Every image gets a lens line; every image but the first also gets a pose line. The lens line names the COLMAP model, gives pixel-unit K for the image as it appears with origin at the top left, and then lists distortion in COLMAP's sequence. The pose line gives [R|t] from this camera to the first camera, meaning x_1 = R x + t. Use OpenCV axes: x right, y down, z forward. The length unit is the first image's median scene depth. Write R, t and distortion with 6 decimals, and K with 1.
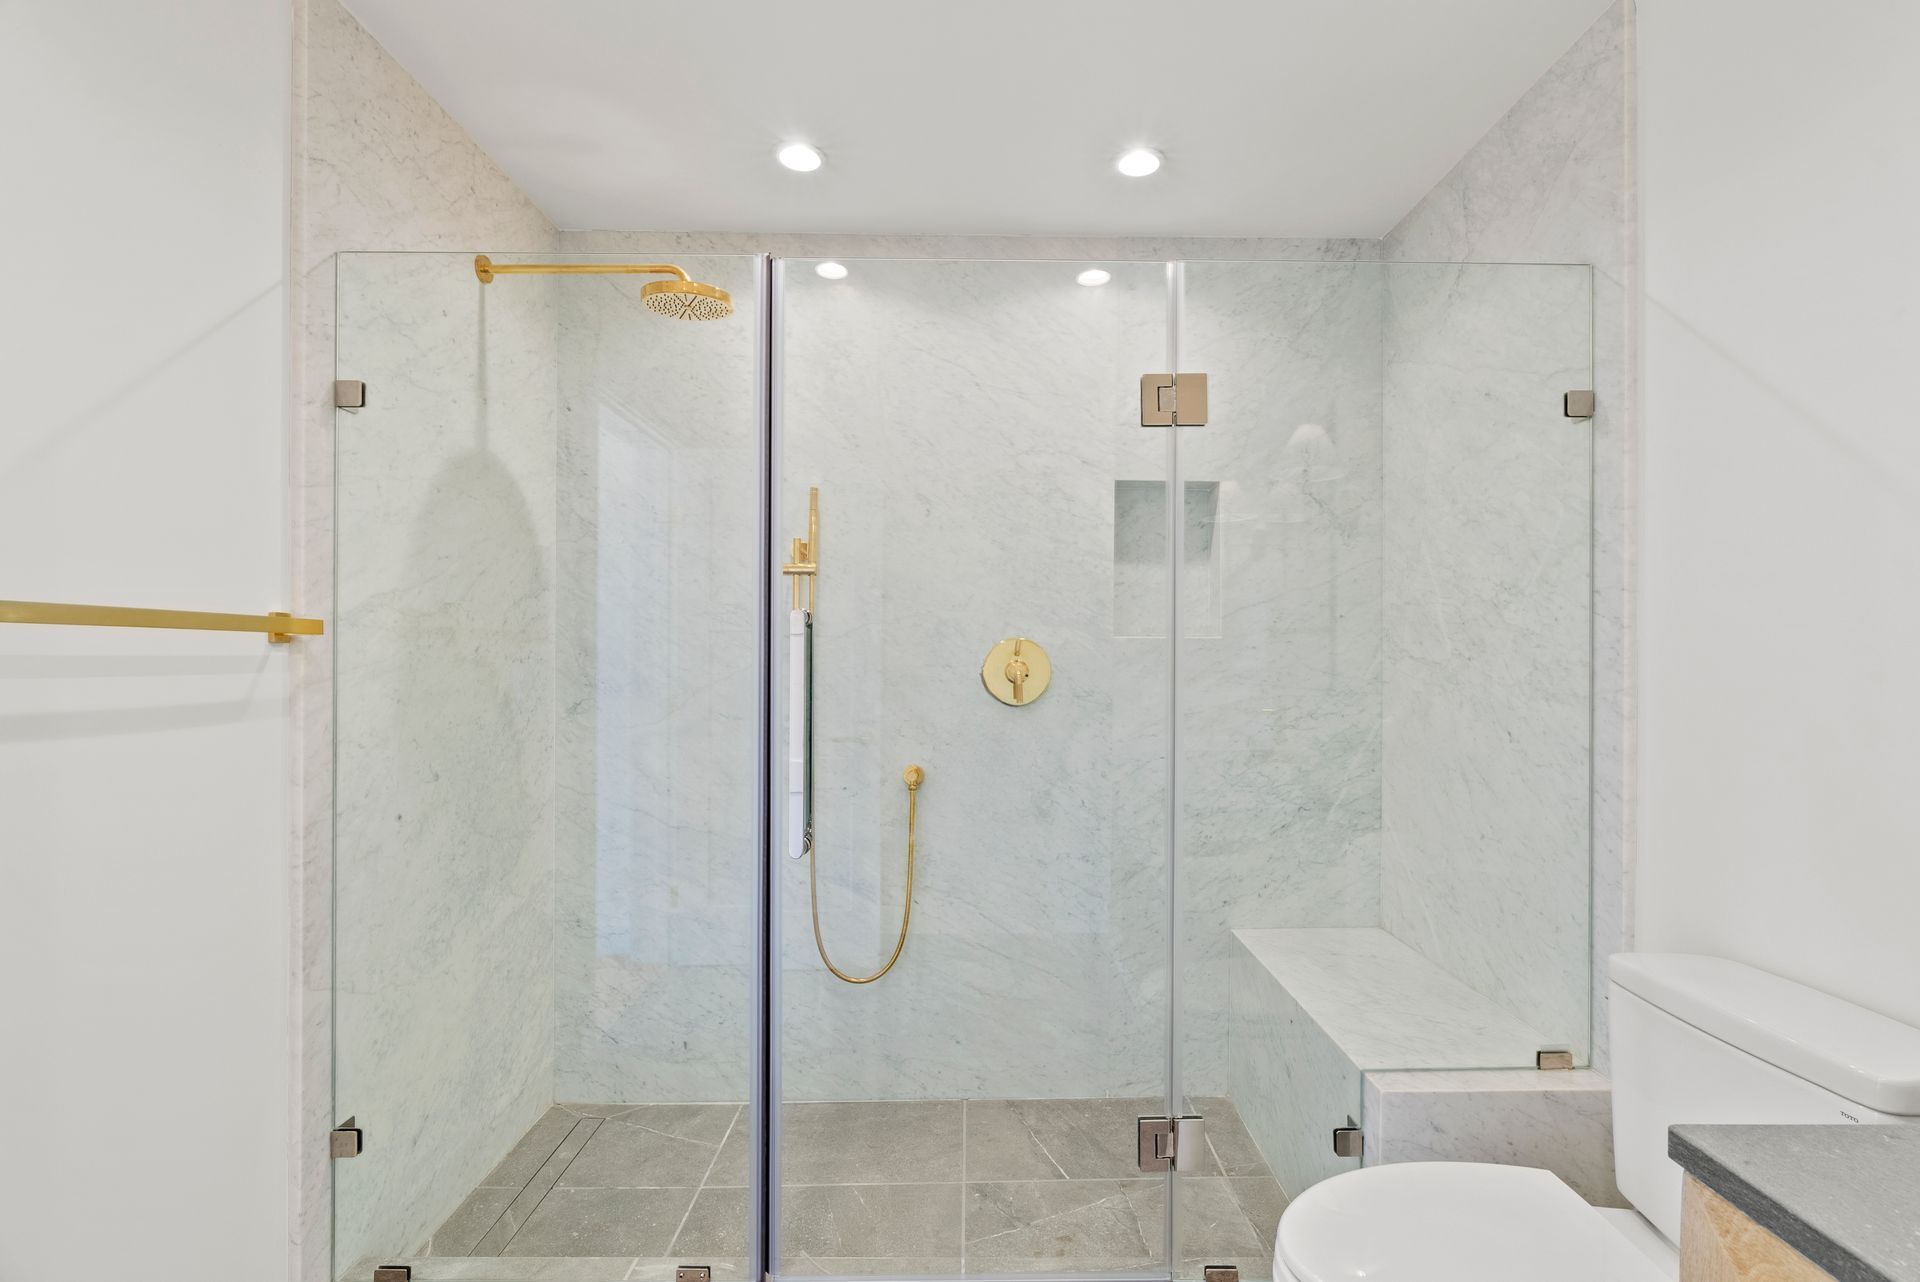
lens RADIAL K [[873.7, 0, 970.7], [0, 873.7, 652.3], [0, 0, 1]] dist [-0.009924, 0.003478]
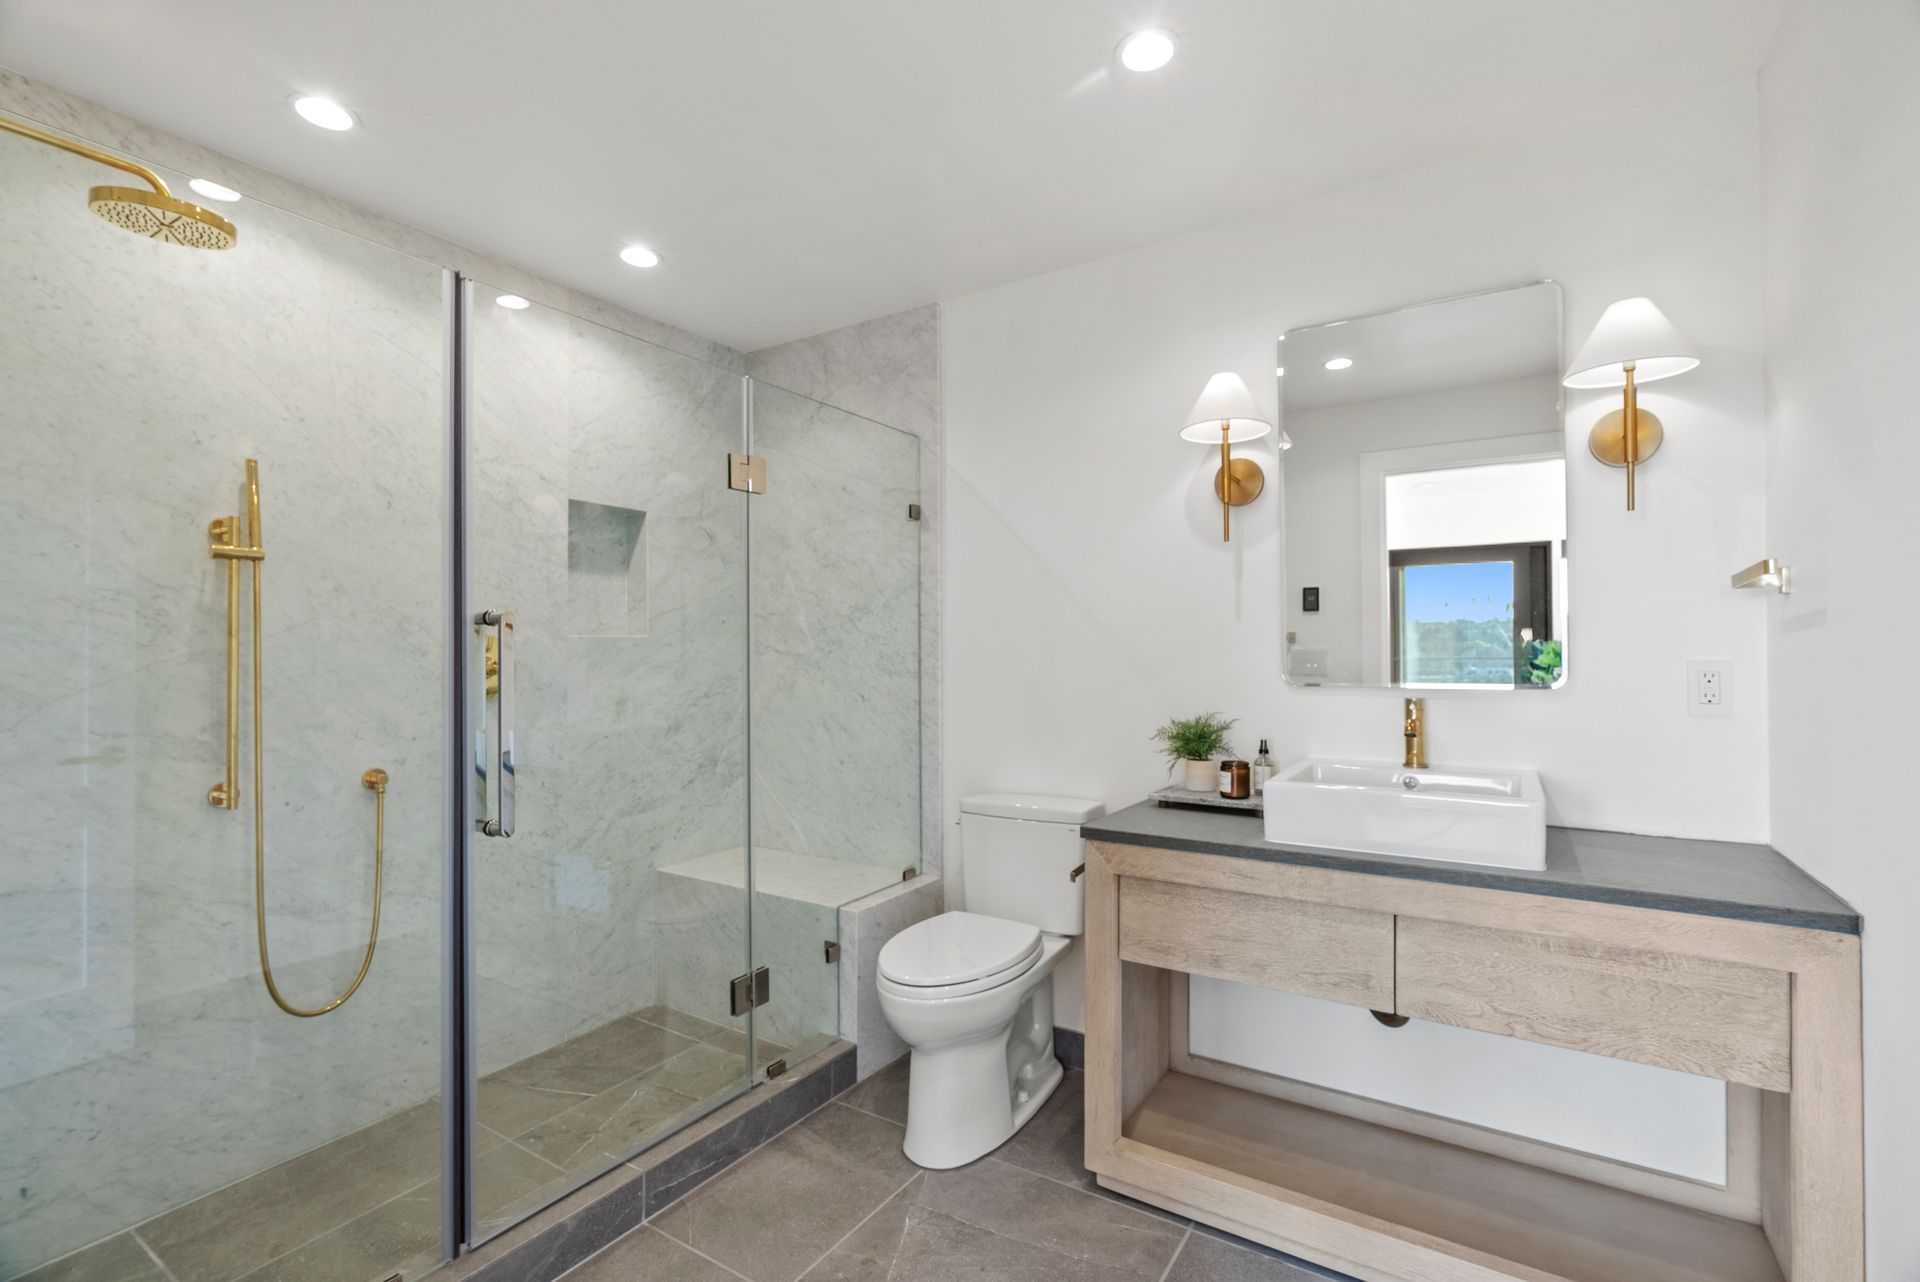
lens RADIAL K [[873.7, 0, 944.5], [0, 873.7, 637.4], [0, 0, 1]] dist [-0.009924, 0.003478]
pose [[0.554436, 0.006695, 0.832200, -0.609369], [0.002837, 0.999947, -0.009934, -0.002627], [-0.832222, 0.007868, 0.554387, -0.051656]]
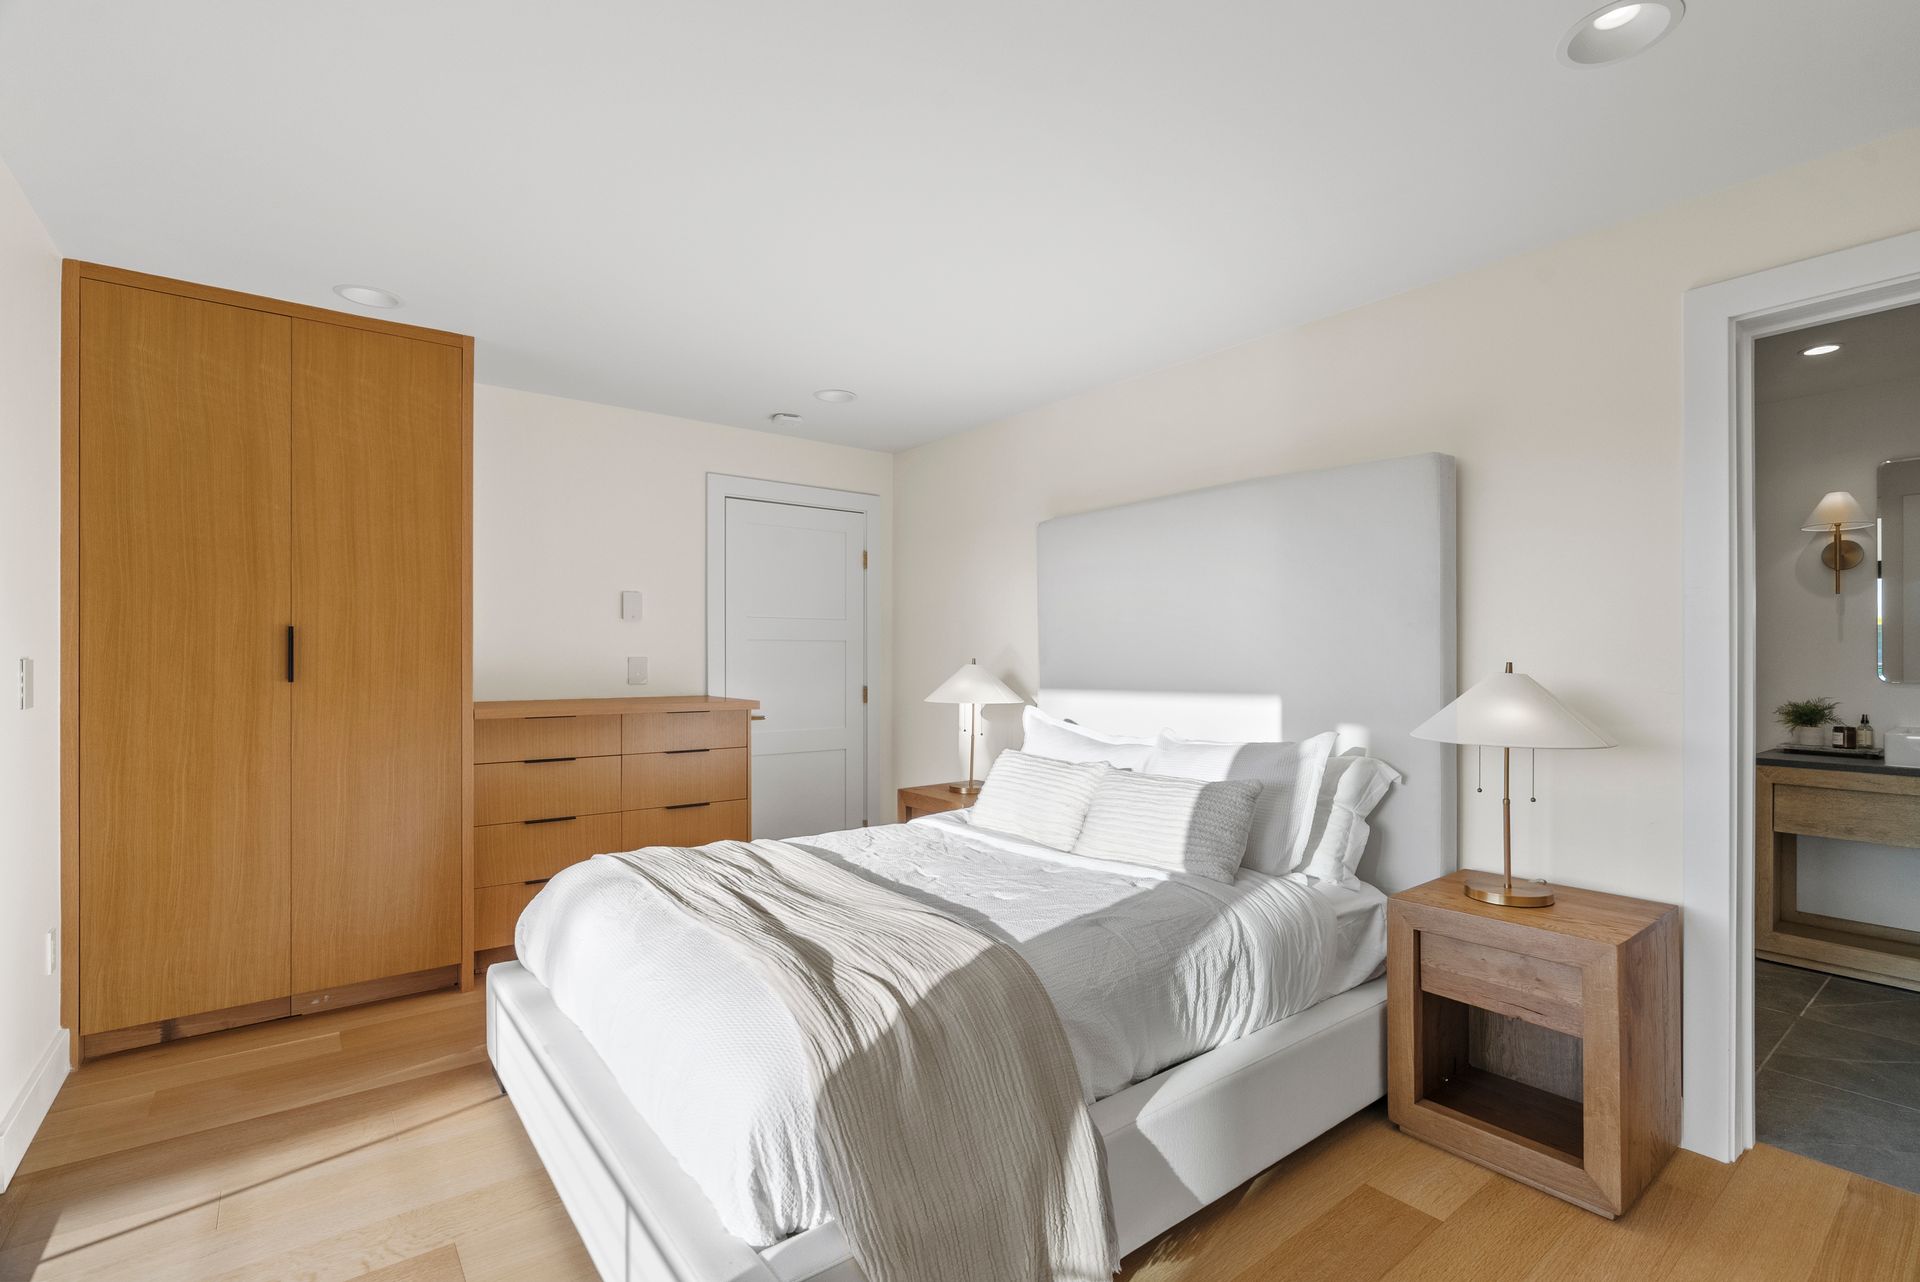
lens RADIAL K [[873.7, 0, 960.0], [0, 873.7, 651.3], [0, 0, 1]] dist [-0.009924, 0.003478]
pose [[0.794035, -0.000972, 0.607872, -2.423541], [0.000312, 0.999999, 0.001192, -0.020446], [-0.607872, -0.000757, 0.794034, -0.065644]]
